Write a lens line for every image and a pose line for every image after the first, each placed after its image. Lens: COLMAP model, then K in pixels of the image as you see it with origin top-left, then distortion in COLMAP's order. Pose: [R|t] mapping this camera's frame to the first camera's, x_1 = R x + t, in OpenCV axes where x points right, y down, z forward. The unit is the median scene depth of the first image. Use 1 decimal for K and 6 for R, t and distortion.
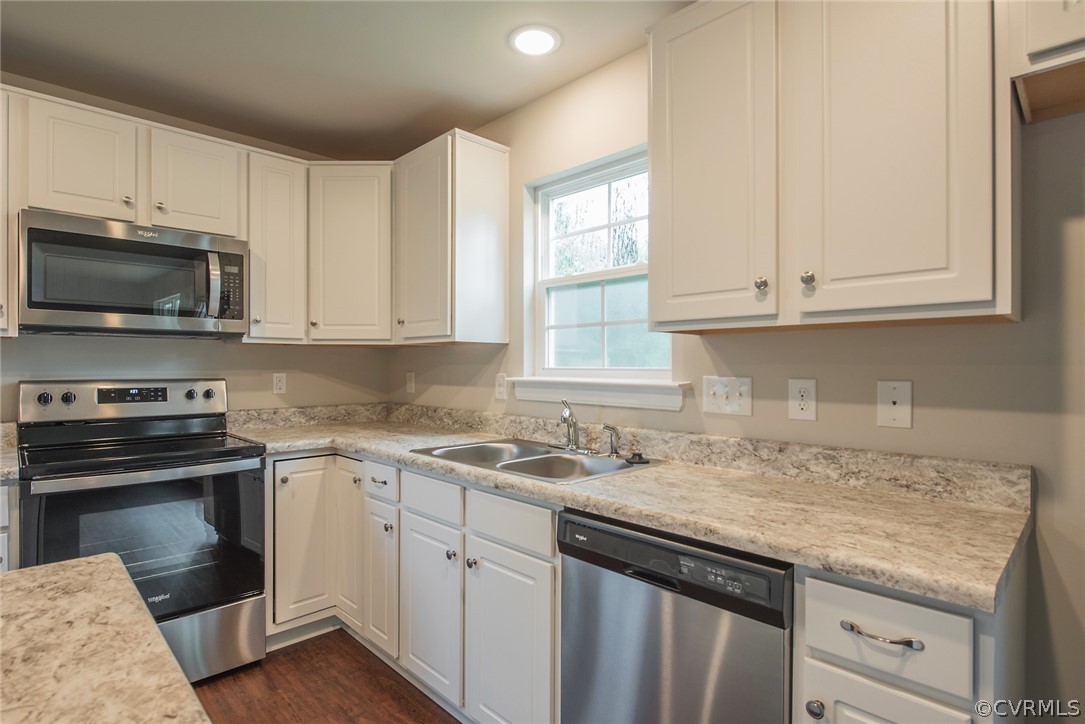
lens RADIAL K [[558.1, 0, 545.6], [0, 558.1, 368.1], [0, 0, 1]] dist [-0.002031, -0.000961]
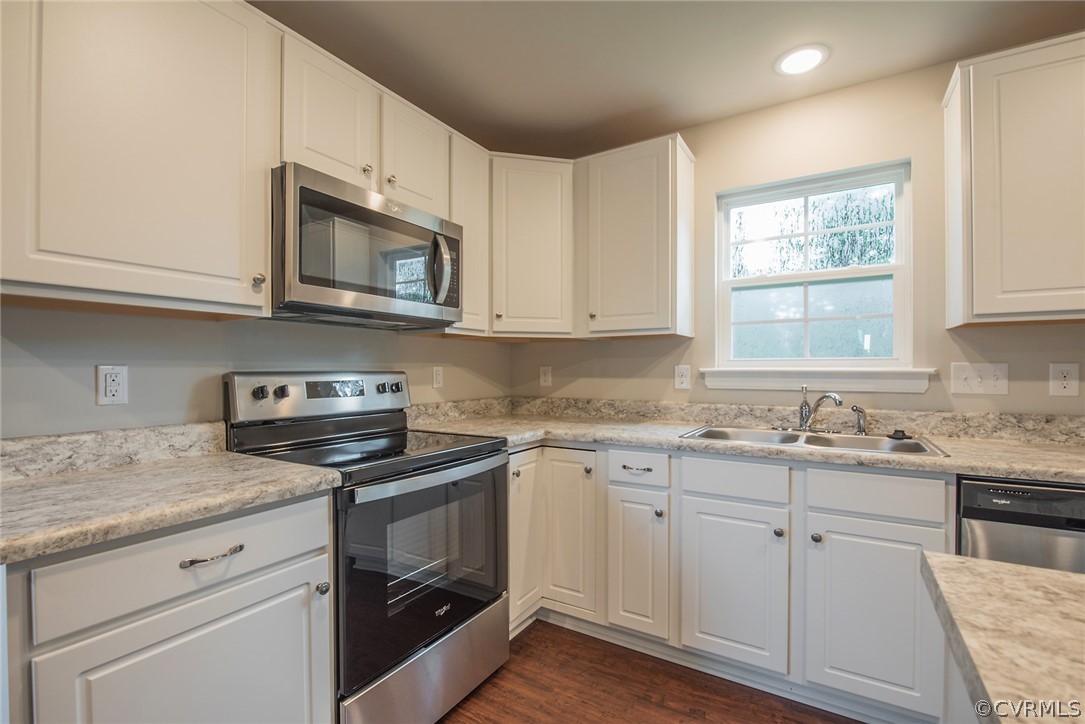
lens RADIAL K [[482.2, 0, 551.7], [0, 482.2, 370.6], [0, 0, 1]] dist [-0.014250, -0.000474]
pose [[0.968939, -0.003789, 0.247270, -0.601540], [0.003929, 0.999992, -0.000075, 0.020699], [-0.247268, 0.001044, 0.968947, 0.169794]]
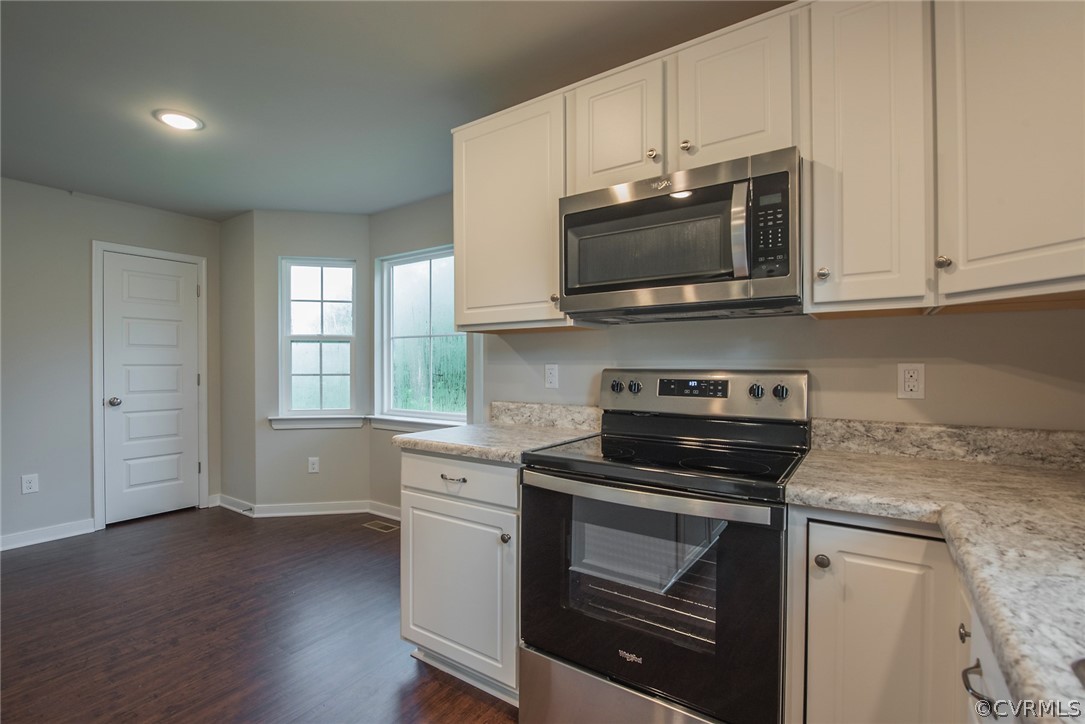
lens RADIAL K [[482.1, 0, 519.0], [0, 482.1, 365.7], [0, 0, 1]] dist [-0.012471, -0.000166]
pose [[0.178966, 0.001378, -0.983854, -0.070600], [-0.003750, 0.999993, 0.000719, 0.015436], [0.983848, 0.003560, 0.178970, 0.617832]]
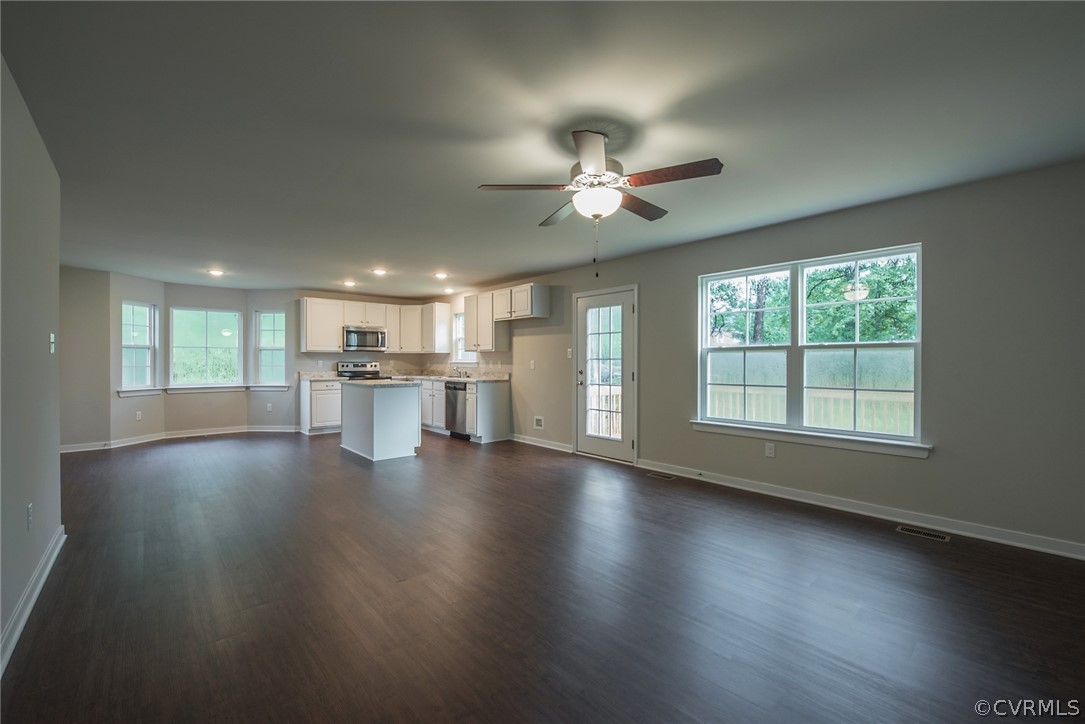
lens RADIAL K [[443.4, 0, 543.5], [0, 443.4, 368.6], [0, 0, 1]] dist [-0.016118, -0.000211]
pose [[0.999175, 0.000485, -0.040610, 0.773807], [-0.000007, 0.999931, 0.011762, 0.031293], [0.040613, -0.011752, 0.999106, -2.265598]]
